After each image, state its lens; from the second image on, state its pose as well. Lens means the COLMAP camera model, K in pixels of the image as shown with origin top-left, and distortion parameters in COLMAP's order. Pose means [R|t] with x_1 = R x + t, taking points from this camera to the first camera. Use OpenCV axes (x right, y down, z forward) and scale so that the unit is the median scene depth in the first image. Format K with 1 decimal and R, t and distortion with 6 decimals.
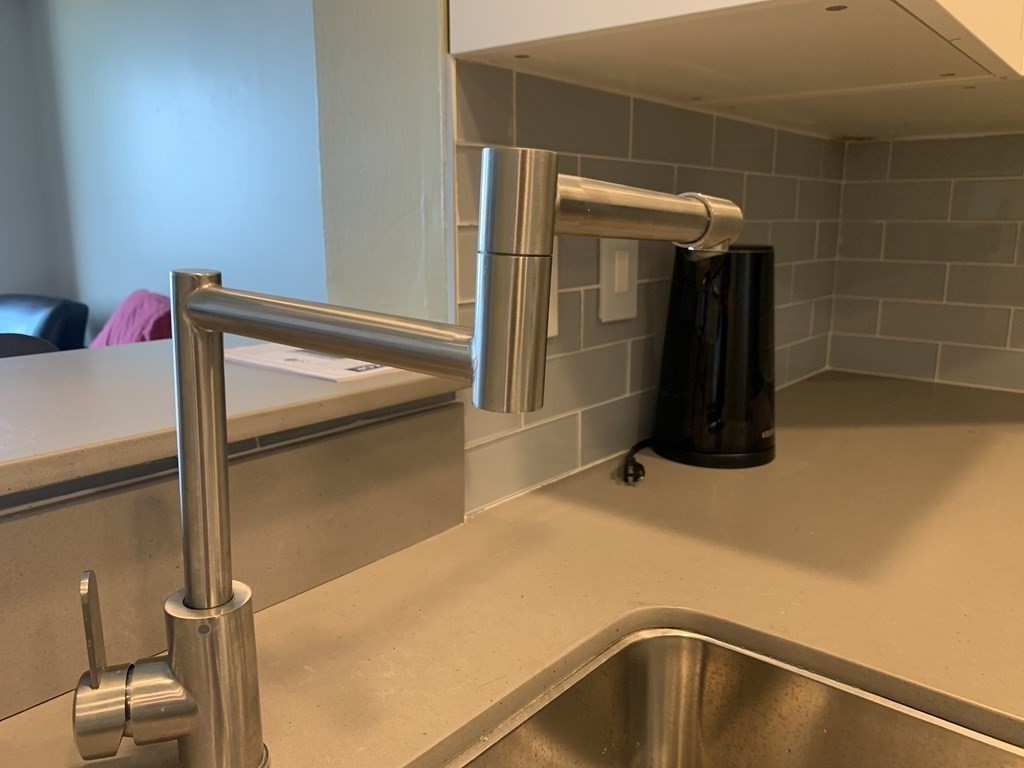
lens RADIAL K [[778.8, 0, 505.4], [0, 778.8, 377.9], [0, 0, 1]] dist [0.009579, -0.038356]
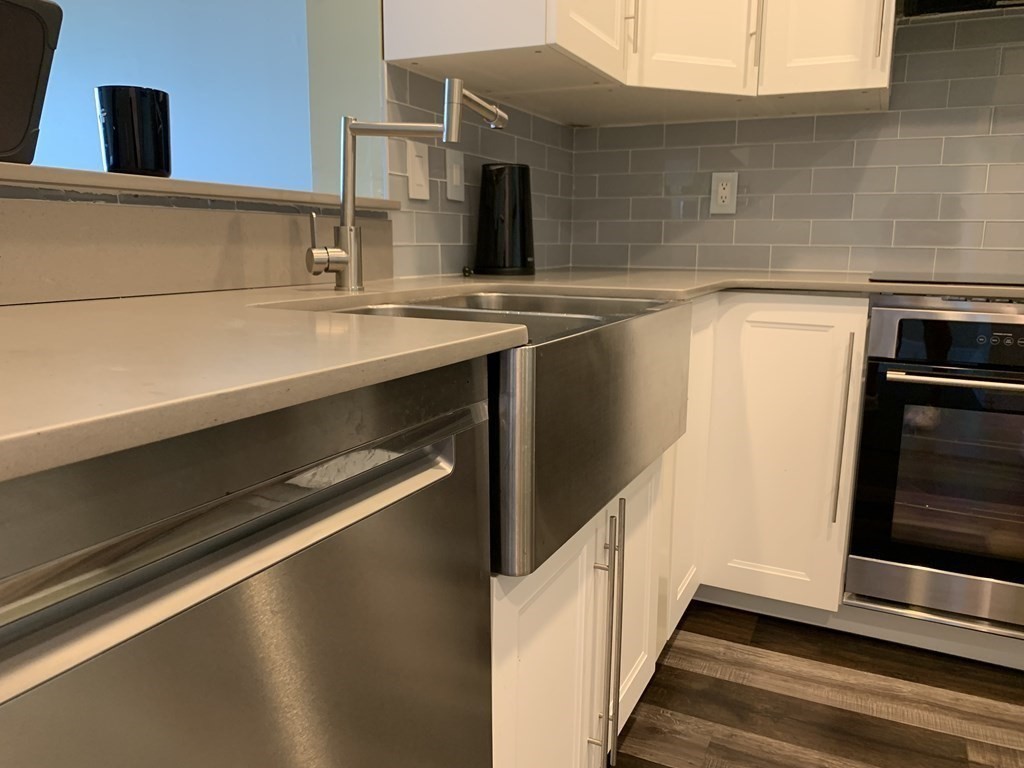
lens RADIAL K [[778.8, 0, 514.0], [0, 778.8, 389.4], [0, 0, 1]] dist [0.009579, -0.038356]
pose [[0.964082, -0.046207, 0.261555, -0.257747], [0.049114, 0.998783, -0.004584, 0.430762], [-0.261025, 0.017266, 0.965178, -0.961129]]
